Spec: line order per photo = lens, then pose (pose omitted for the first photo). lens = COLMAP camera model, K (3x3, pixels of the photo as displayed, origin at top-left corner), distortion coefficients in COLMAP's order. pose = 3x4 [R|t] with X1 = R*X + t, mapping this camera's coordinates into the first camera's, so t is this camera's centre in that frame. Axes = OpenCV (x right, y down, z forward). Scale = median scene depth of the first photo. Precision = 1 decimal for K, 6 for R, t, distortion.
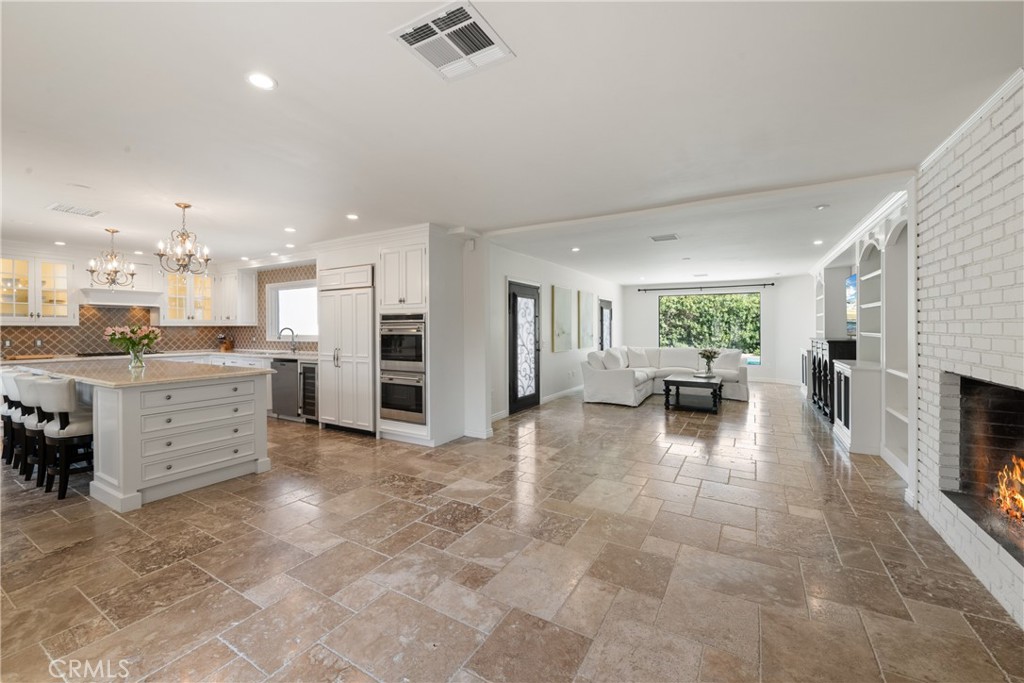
lens RADIAL K [[410.4, 0, 510.8], [0, 410.4, 333.5], [0, 0, 1]] dist [-0.000966, -0.001162]
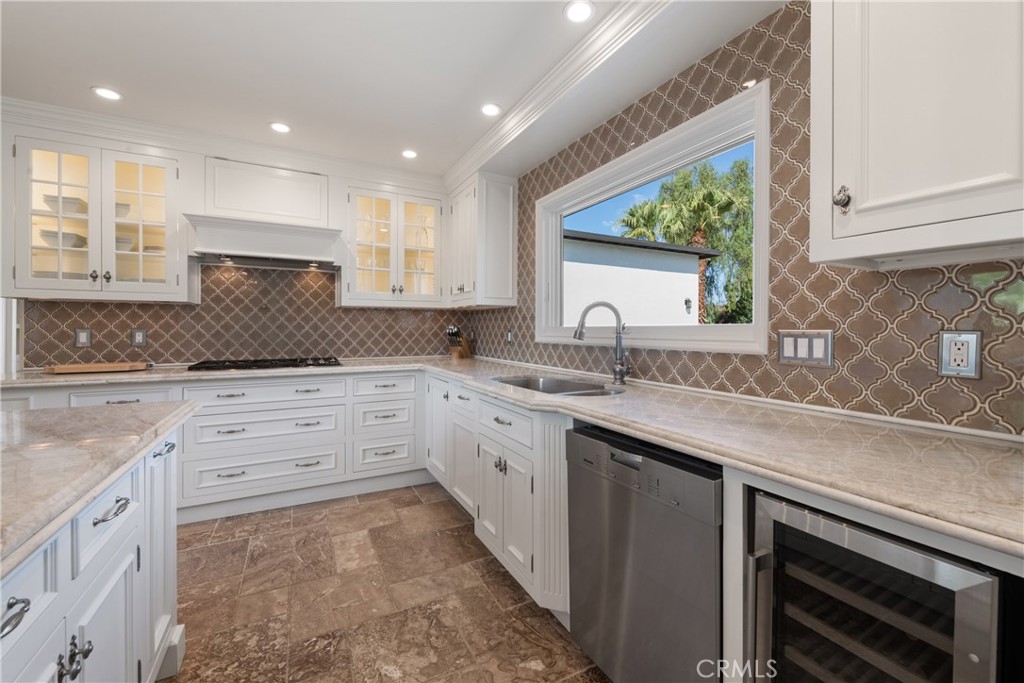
lens RADIAL K [[410.4, 0, 516.6], [0, 410.4, 331.9], [0, 0, 1]] dist [-0.000966, -0.001162]
pose [[0.855576, 0.010993, -0.517561, -0.476086], [-0.012055, 0.999926, 0.001311, 0.009501], [0.517537, 0.005117, 0.855646, 0.762670]]
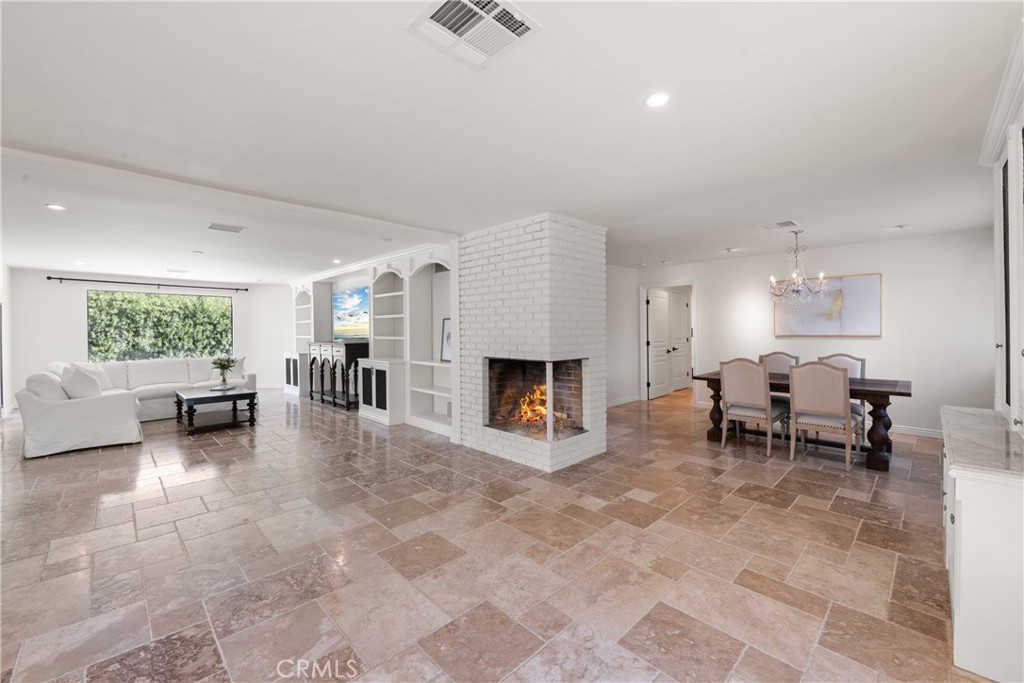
lens RADIAL K [[410.4, 0, 524.9], [0, 410.4, 331.9], [0, 0, 1]] dist [-0.000966, -0.001162]
pose [[0.246720, -0.000875, 0.969087, -0.218479], [0.018678, 0.999818, -0.003853, -0.002377], [-0.968907, 0.019051, 0.246691, 0.143808]]
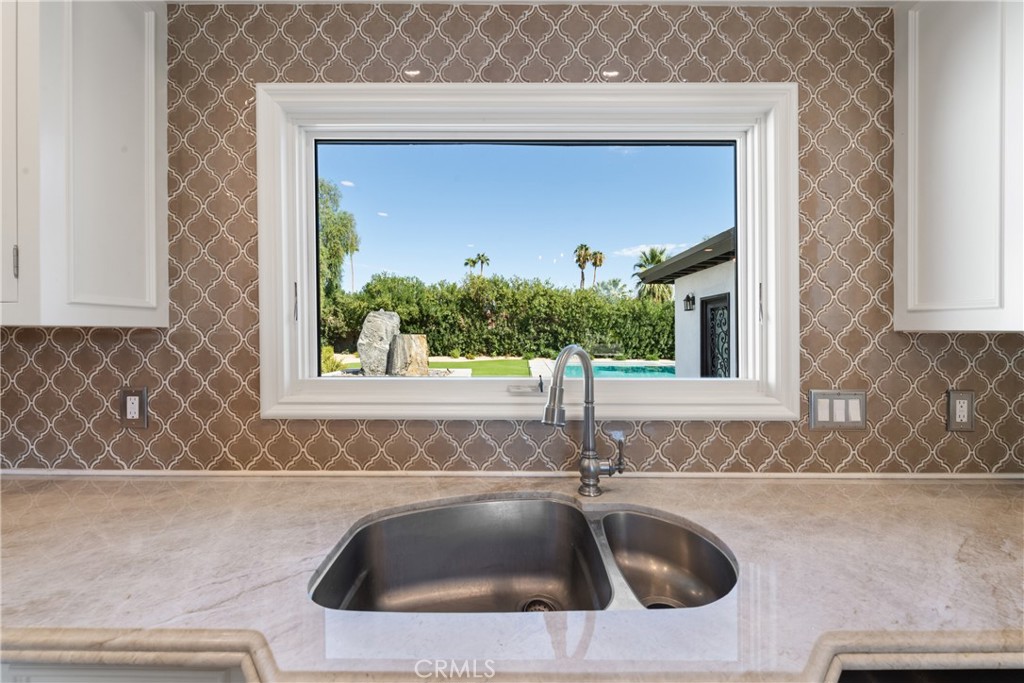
lens RADIAL K [[410.4, 0, 509.3], [0, 410.4, 338.2], [0, 0, 1]] dist [-0.000966, -0.001162]
pose [[0.866163, 0.001883, 0.499759, -0.696812], [-0.003734, 0.999989, 0.002704, -0.018471], [-0.499749, -0.004209, 0.866160, 0.944394]]
